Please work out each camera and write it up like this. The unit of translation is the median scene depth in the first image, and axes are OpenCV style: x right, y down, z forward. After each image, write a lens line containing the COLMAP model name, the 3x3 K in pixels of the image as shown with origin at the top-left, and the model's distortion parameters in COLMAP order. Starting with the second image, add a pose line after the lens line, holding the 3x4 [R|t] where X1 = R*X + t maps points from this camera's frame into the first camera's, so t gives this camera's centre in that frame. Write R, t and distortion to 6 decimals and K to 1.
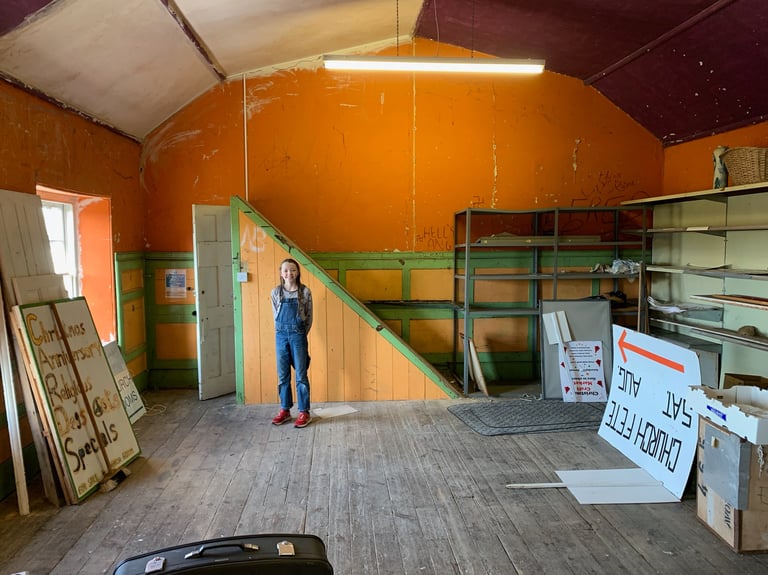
lens RADIAL K [[586.6, 0, 383.8], [0, 586.6, 287.4], [0, 0, 1]] dist [0.000506, 0.000627]
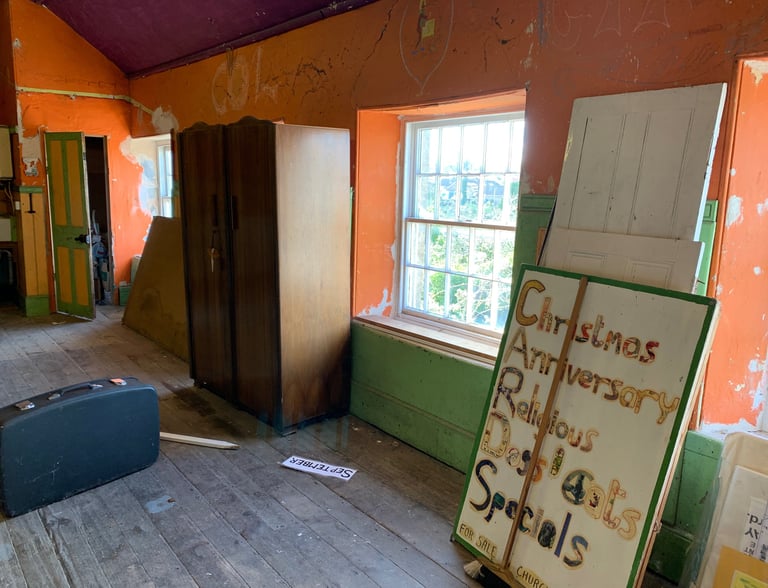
lens RADIAL K [[582.9, 0, 384.5], [0, 582.9, 292.8], [0, 0, 1]] dist [0.007679, 0.001453]
pose [[-0.813677, 0.082611, -0.575418, -0.056852], [-0.073289, 0.967375, 0.242518, -0.092443], [0.576679, 0.239503, -0.781076, 1.403813]]
